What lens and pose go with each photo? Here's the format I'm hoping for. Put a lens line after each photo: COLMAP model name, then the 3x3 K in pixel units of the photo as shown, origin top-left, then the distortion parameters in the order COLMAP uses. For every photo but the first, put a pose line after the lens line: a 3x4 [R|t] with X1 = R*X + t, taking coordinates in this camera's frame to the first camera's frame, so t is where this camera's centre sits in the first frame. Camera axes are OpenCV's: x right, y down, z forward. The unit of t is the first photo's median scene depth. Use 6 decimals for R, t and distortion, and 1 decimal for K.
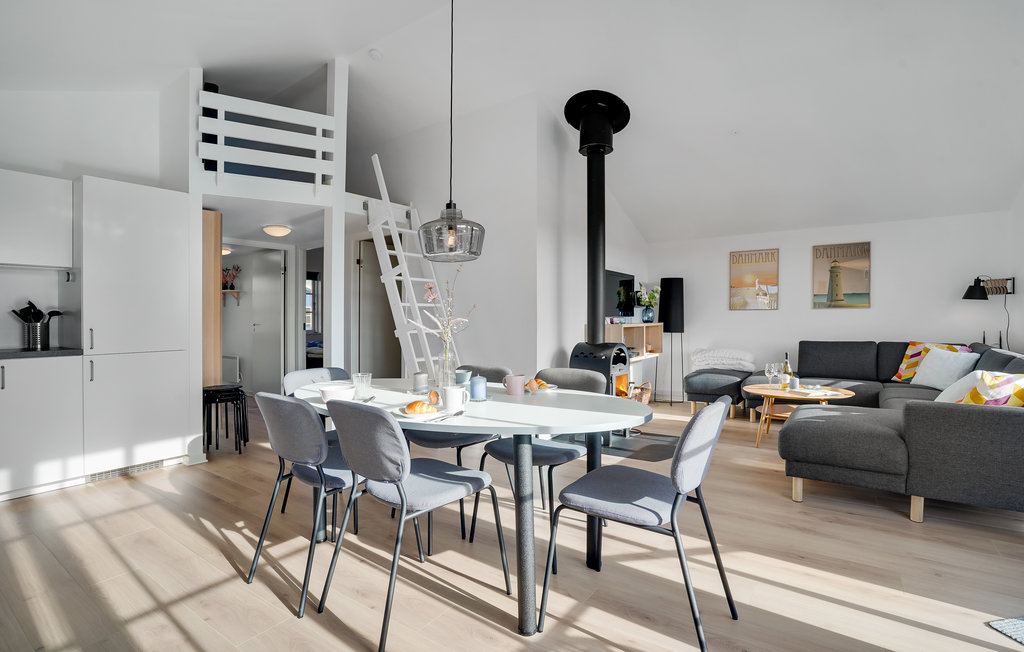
lens RADIAL K [[481.2, 0, 532.4], [0, 481.2, 351.3], [0, 0, 1]] dist [0.000395, 0.000653]
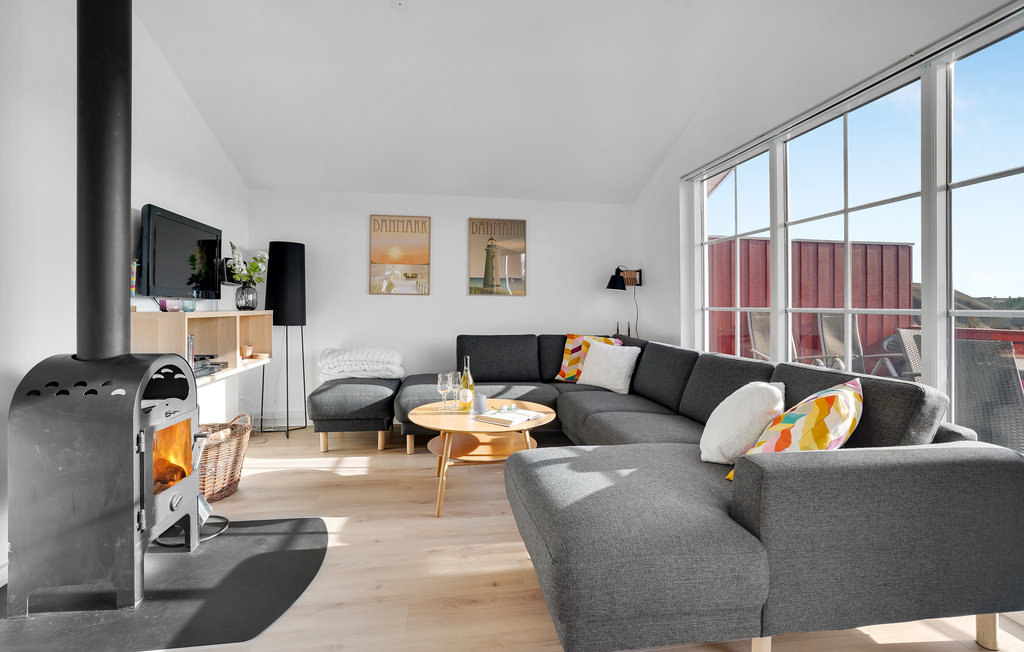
lens RADIAL K [[482.1, 0, 509.7], [0, 482.1, 309.8], [0, 0, 1]] dist [-0.043877, 0.000265]
pose [[0.754157, 0.011331, 0.656596, 0.107759], [0.029874, 0.998224, -0.051539, -0.020859], [-0.656014, 0.058484, 0.752479, 0.367722]]
